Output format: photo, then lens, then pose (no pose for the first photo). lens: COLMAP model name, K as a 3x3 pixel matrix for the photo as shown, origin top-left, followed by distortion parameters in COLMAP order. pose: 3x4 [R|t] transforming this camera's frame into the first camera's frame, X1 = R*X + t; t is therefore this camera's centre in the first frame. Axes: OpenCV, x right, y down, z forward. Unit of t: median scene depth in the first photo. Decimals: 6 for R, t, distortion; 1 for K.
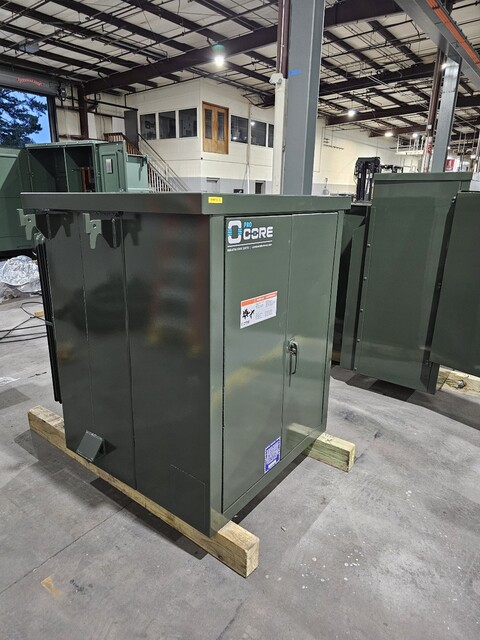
lens RADIAL K [[427.4, 0, 240.0], [0, 427.4, 320.0], [0, 0, 1]] dist [0.007201, 0.000909]
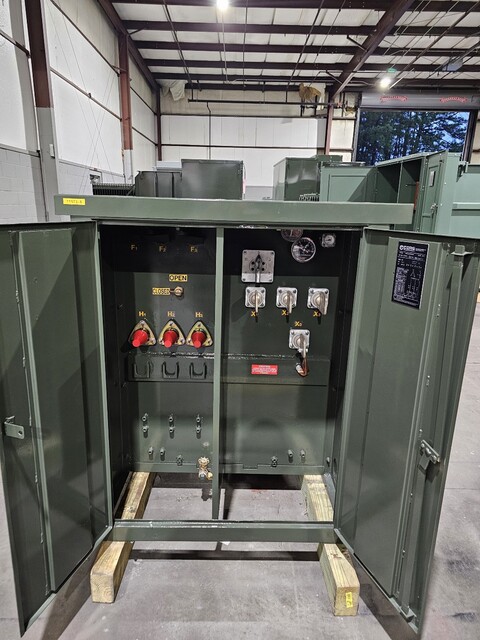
lens RADIAL K [[427.4, 0, 240.0], [0, 427.4, 320.0], [0, 0, 1]] dist [0.007201, 0.000909]
pose [[0.598872, 0.201935, -0.774968, 0.108691], [-0.232800, 0.969796, 0.072801, -0.018841], [0.766261, 0.136814, 0.627794, 0.076053]]
